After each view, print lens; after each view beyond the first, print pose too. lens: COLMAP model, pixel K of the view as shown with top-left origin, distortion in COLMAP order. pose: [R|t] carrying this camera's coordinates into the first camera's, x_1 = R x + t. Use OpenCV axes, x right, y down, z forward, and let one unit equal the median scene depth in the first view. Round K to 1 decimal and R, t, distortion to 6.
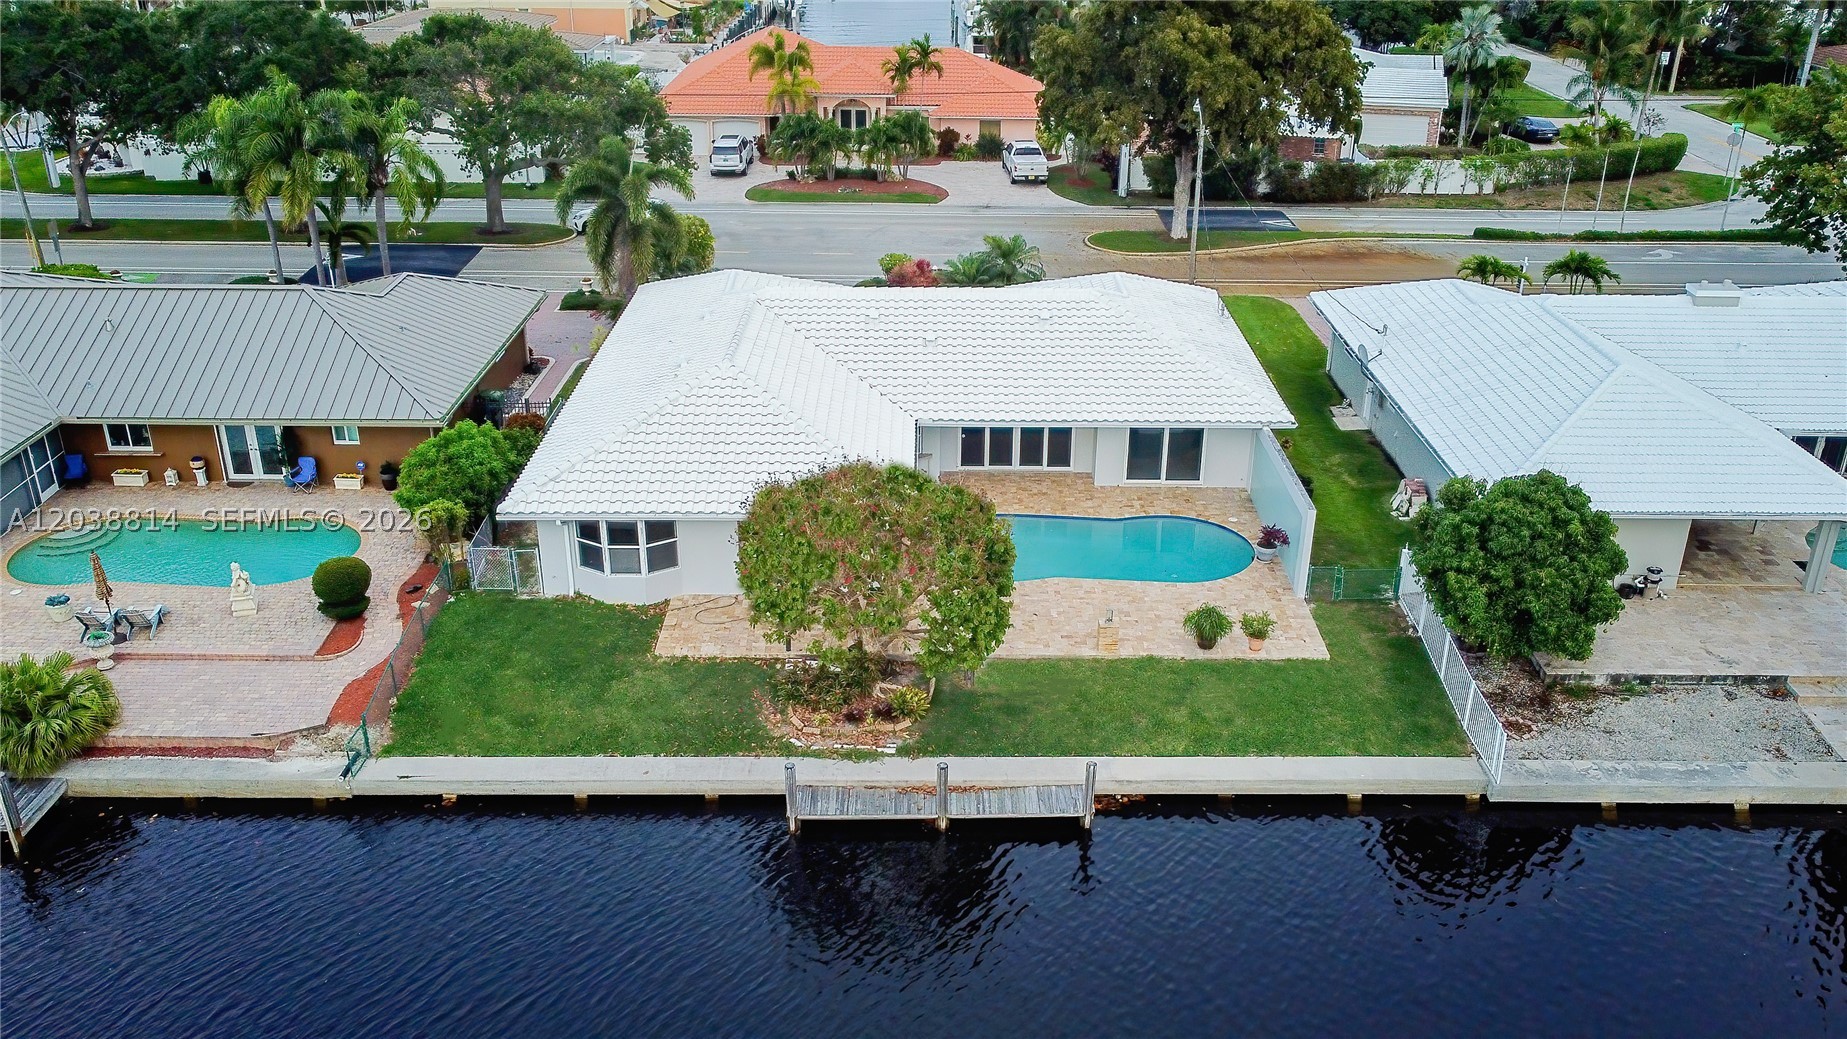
lens RADIAL K [[1328.6, 0, 923.5], [0, 1328.6, 519.5], [0, 0, 1]] dist [0.006004, 0.000869]
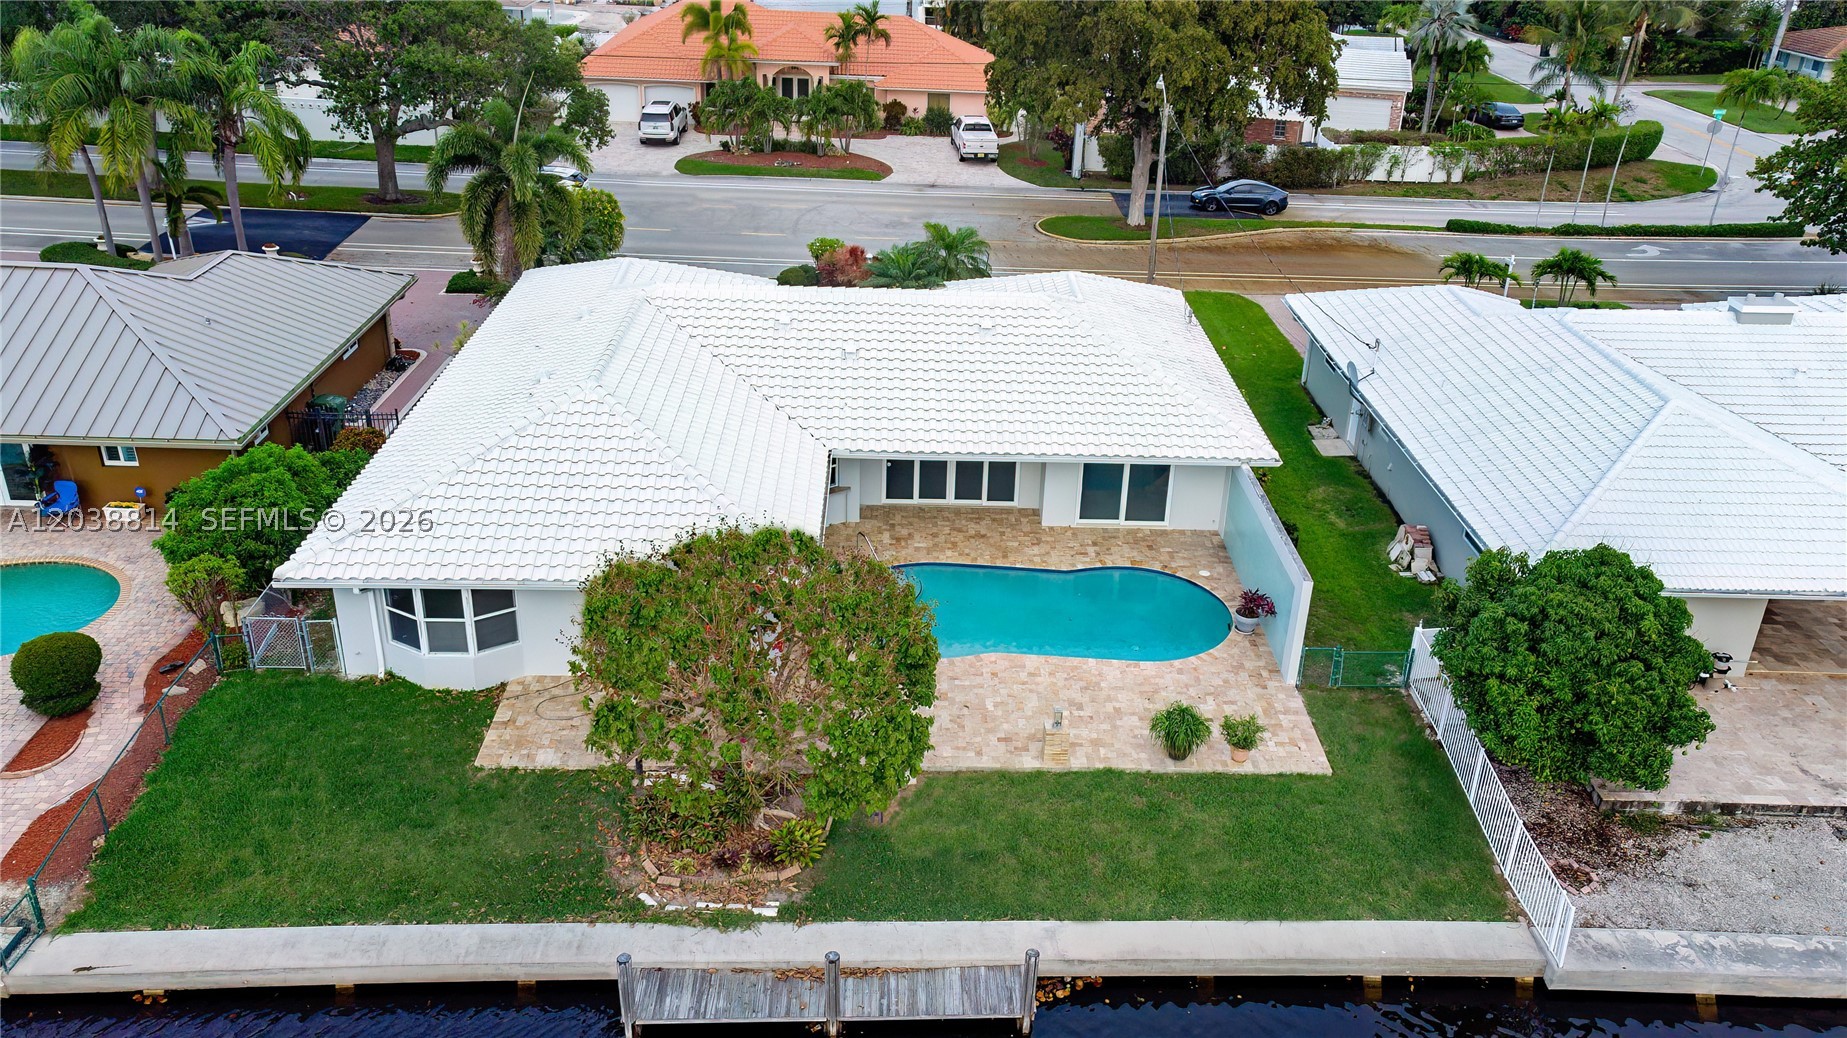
lens RADIAL K [[1329.8, 0, 928.4], [0, 1329.8, 491.7], [0, 0, 1]] dist [0.025309, 0.068735]
pose [[0.998988, 0.014574, 0.042552, 0.020158], [-0.014535, 0.999894, -0.001227, -0.046376], [-0.042565, 0.000608, 0.999094, 0.157272]]
